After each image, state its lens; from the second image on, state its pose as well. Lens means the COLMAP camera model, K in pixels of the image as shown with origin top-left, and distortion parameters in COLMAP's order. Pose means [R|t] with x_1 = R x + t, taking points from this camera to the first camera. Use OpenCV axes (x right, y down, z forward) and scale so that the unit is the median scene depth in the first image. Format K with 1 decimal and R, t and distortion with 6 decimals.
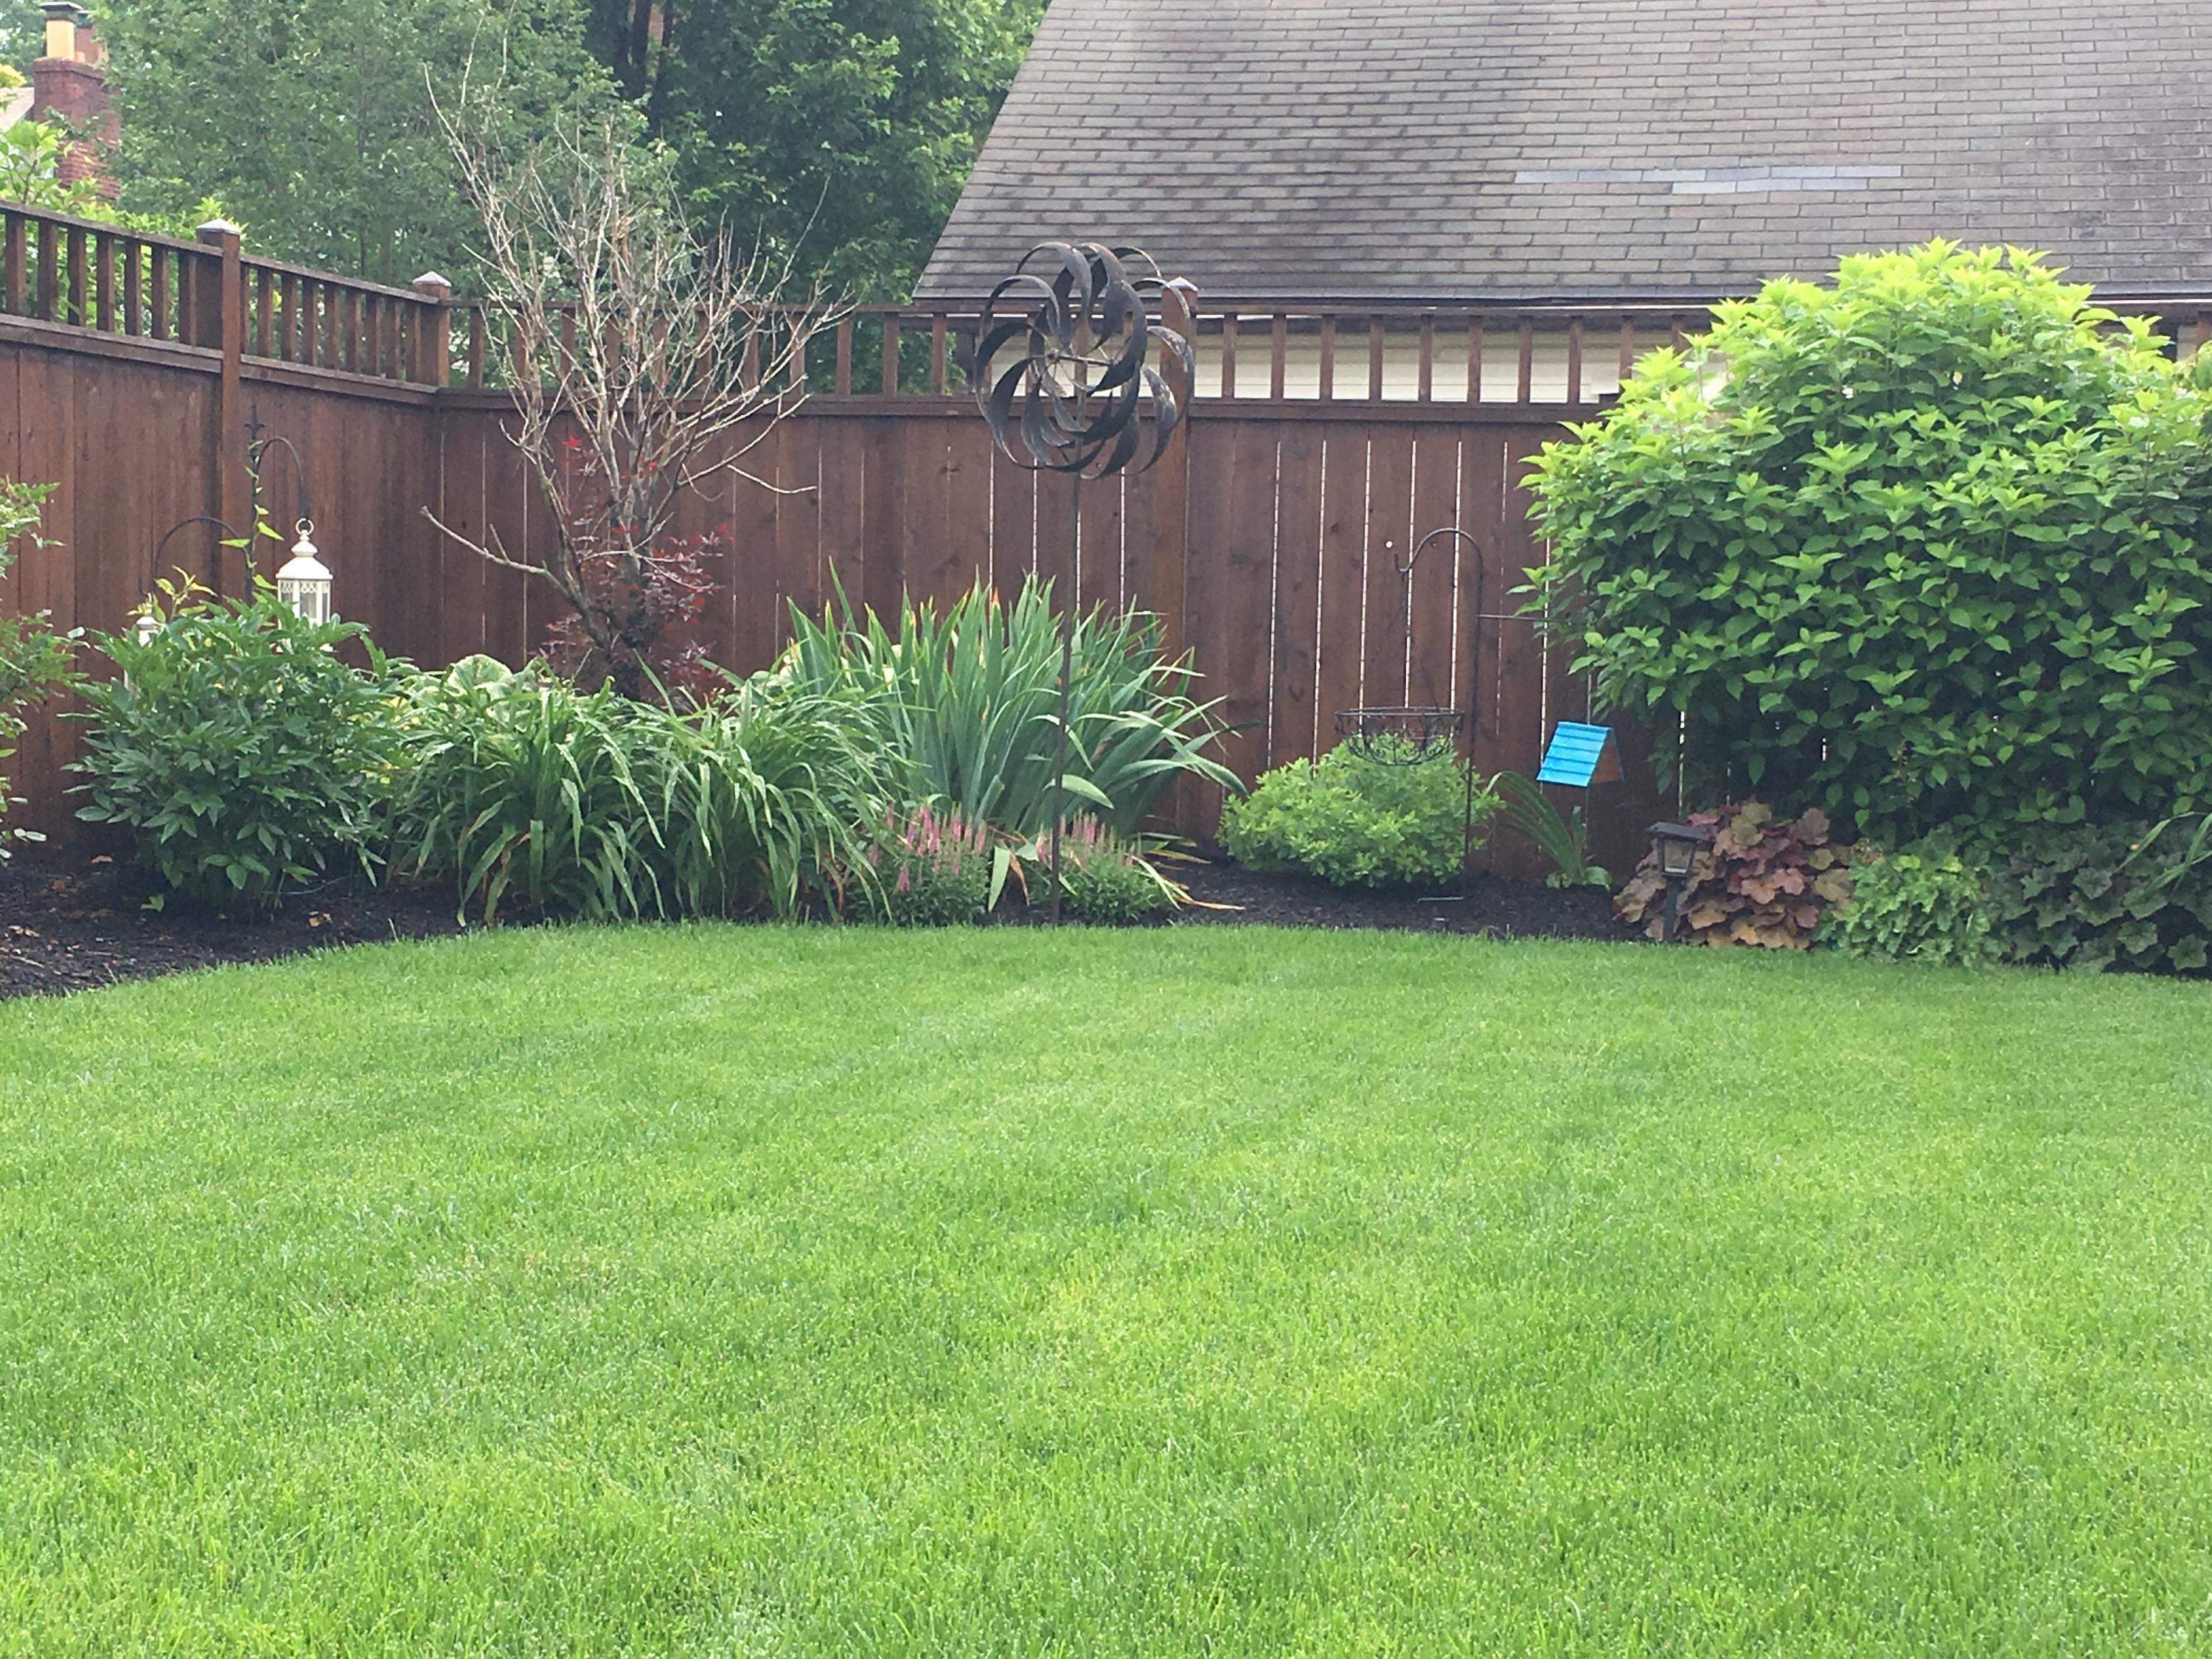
lens RADIAL K [[3614.8, 0, 1106.0], [0, 3614.8, 829.5], [0, 0, 1]] dist [0.037076, 0.035107]
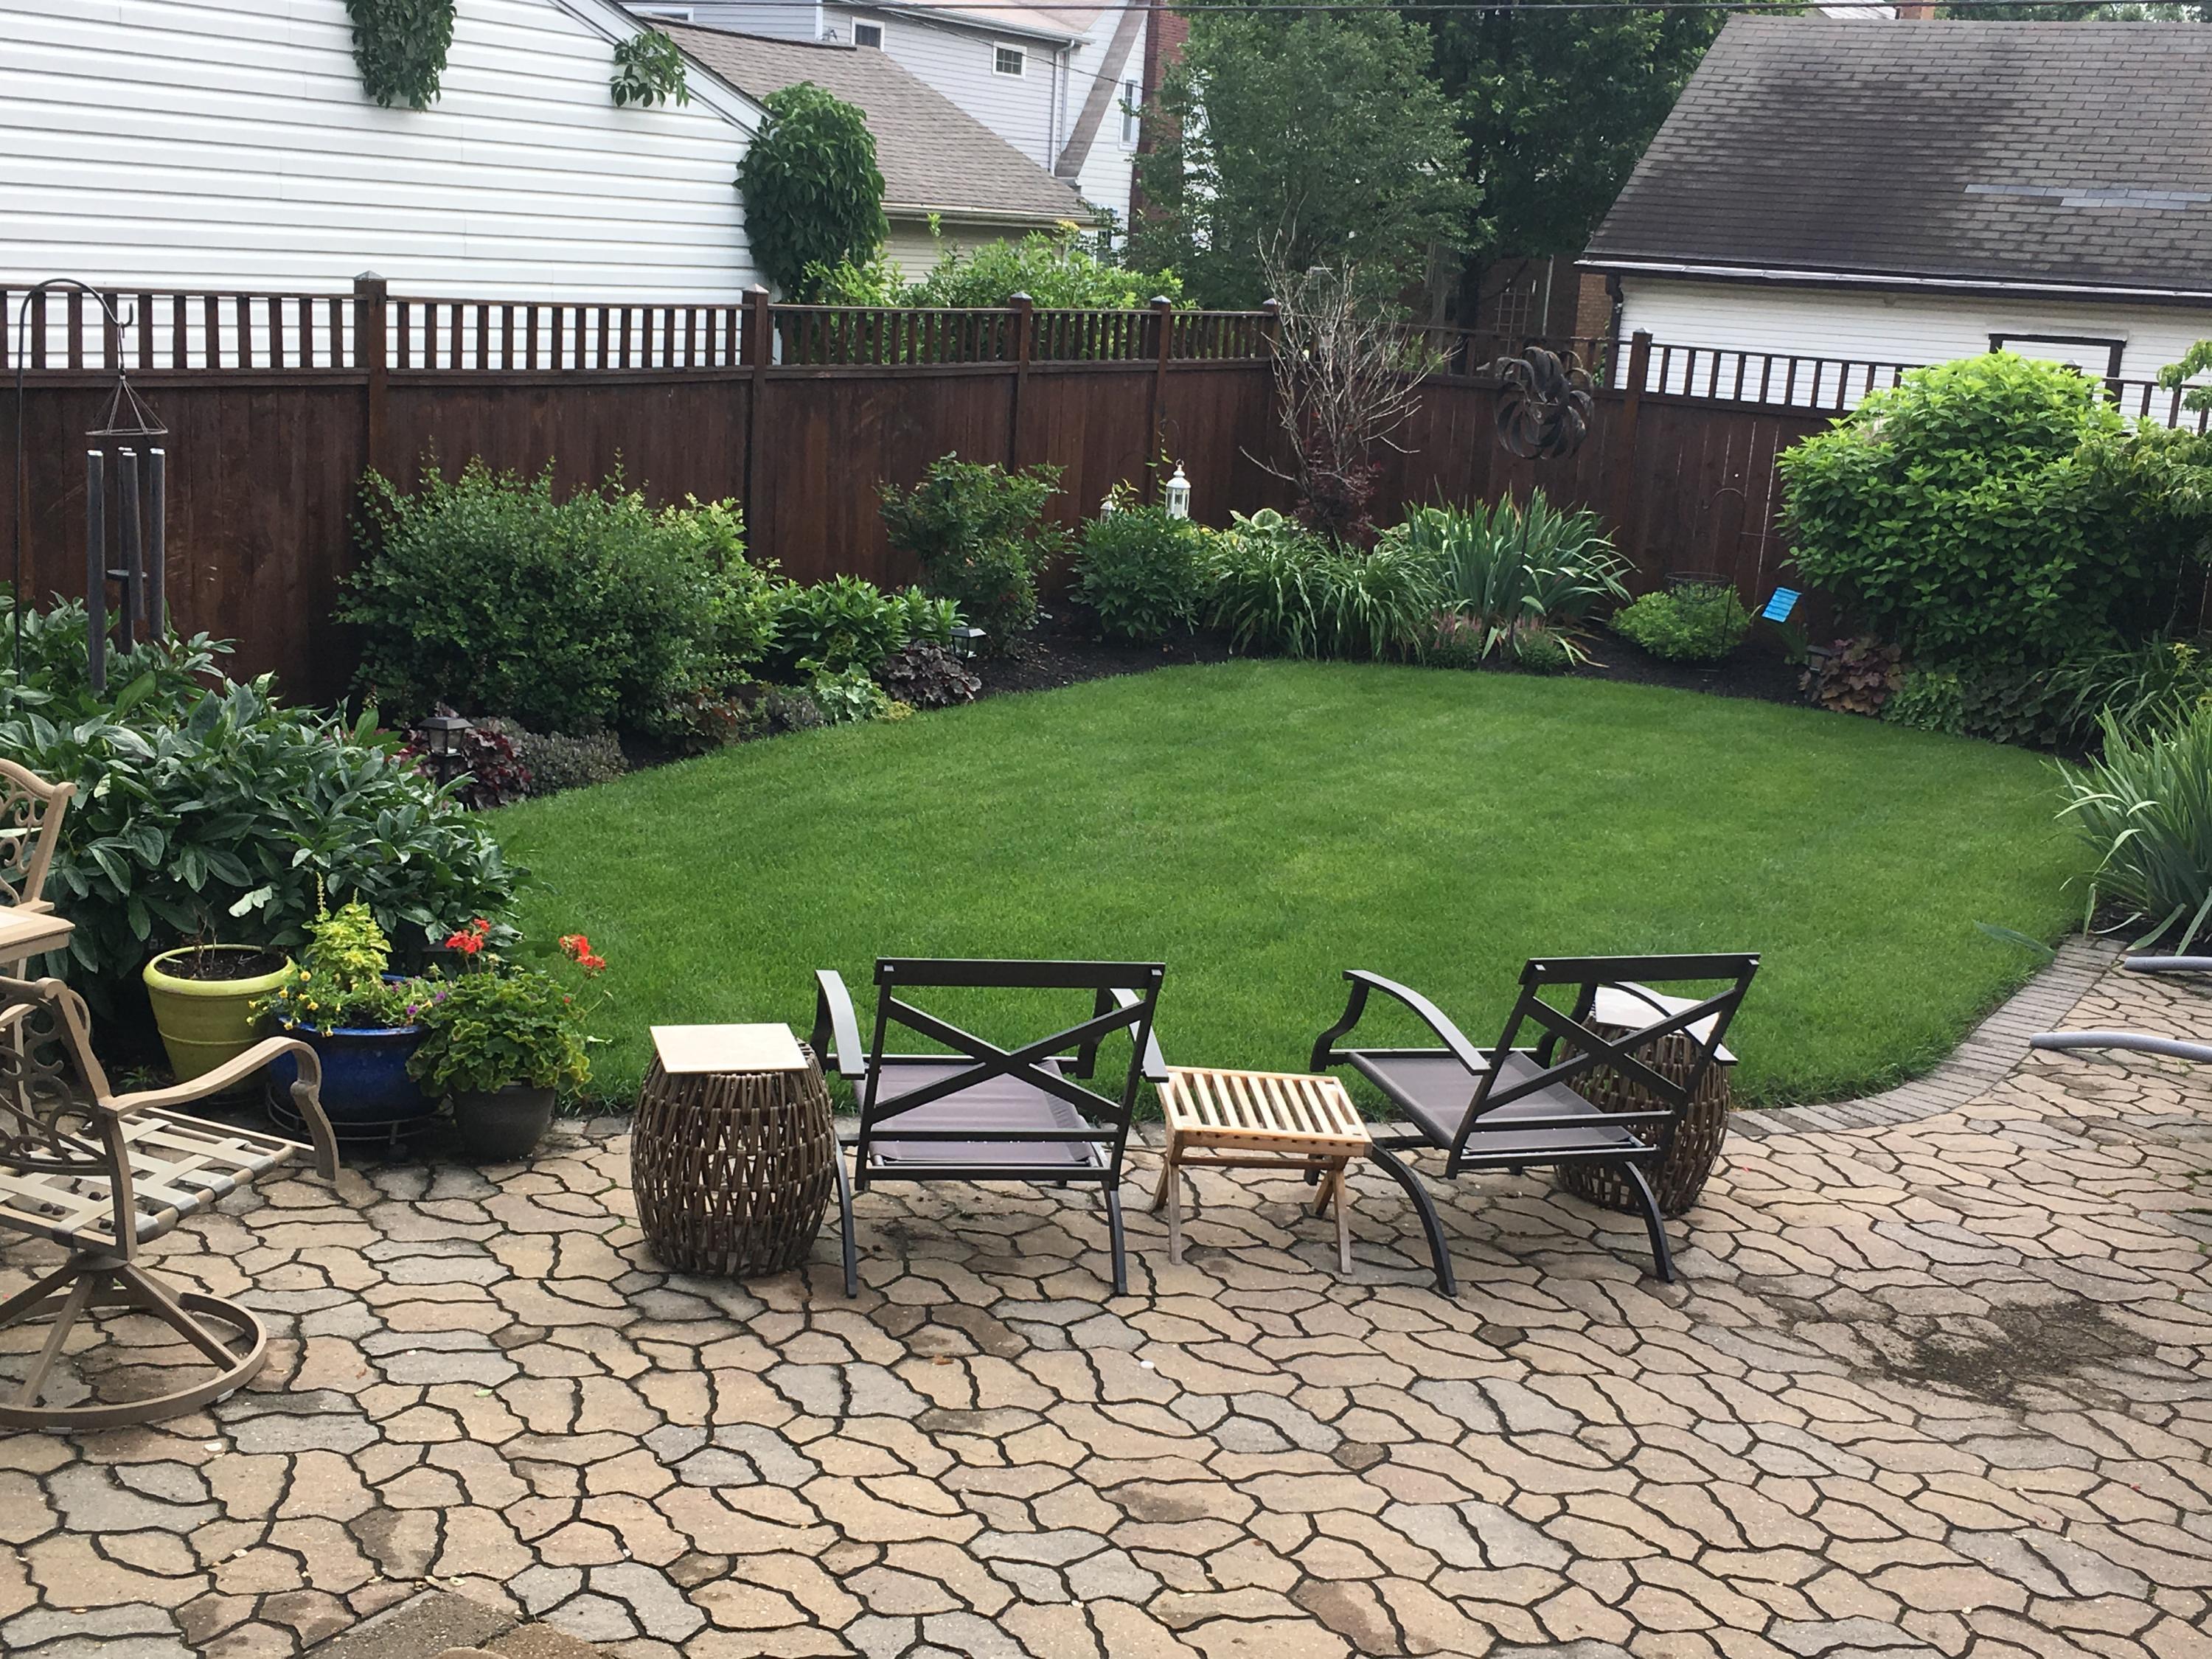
lens RADIAL K [[2714.1, 0, 1106.0], [0, 2714.1, 829.5], [0, 0, 1]] dist [0.000266, 0.007189]
pose [[0.953369, 0.105393, -0.282806, 0.218835], [-0.061539, 0.985243, 0.159716, -0.120458], [0.295466, -0.134865, 0.945786, -0.586025]]
